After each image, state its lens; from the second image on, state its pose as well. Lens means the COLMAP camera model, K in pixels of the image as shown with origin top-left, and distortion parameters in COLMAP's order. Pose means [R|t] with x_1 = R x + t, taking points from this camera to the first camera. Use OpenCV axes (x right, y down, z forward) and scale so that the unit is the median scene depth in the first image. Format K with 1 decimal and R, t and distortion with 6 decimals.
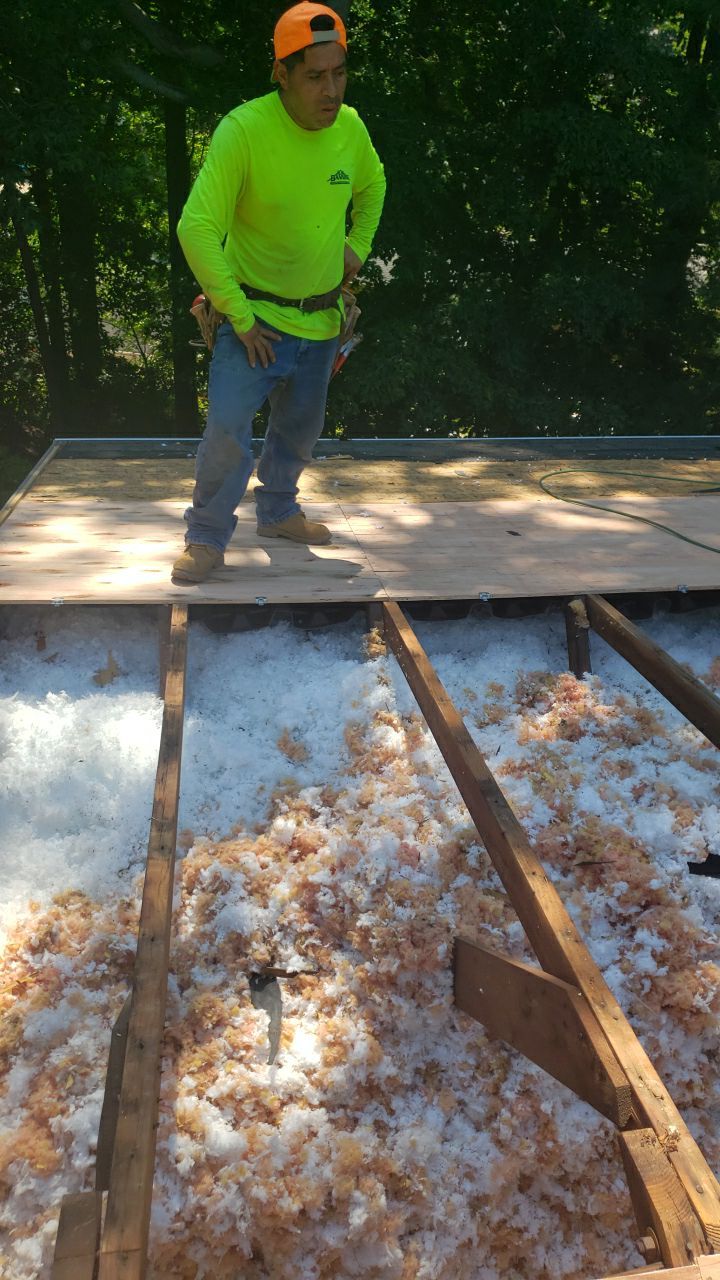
lens RADIAL K [[504.8, 0, 358.9], [0, 504.8, 638.1], [0, 0, 1]] dist [-0.002297, 0.000134]
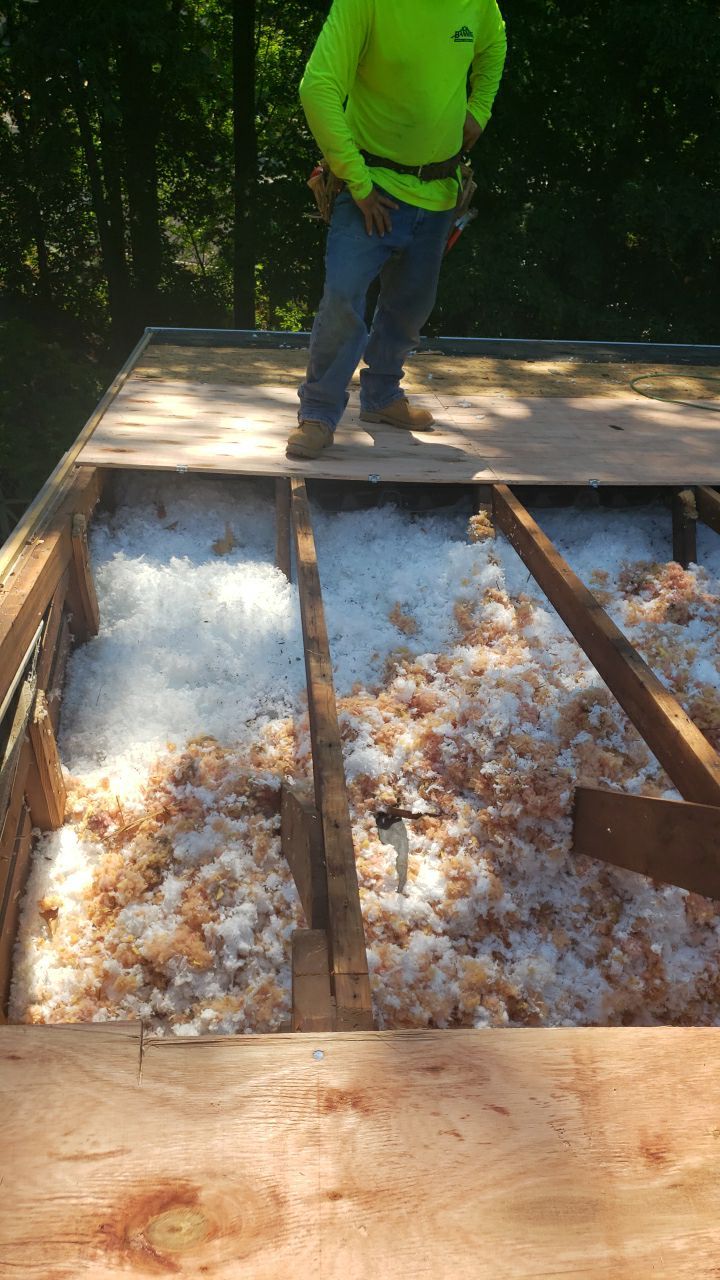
lens RADIAL K [[505.1, 0, 356.6], [0, 505.1, 633.0], [0, 0, 1]] dist [0.030579, -0.022111]
pose [[0.999100, 0.034880, -0.024119, -0.245615], [-0.033344, 0.997555, 0.061419, 0.221362], [0.026203, -0.060560, 0.997821, -0.042428]]
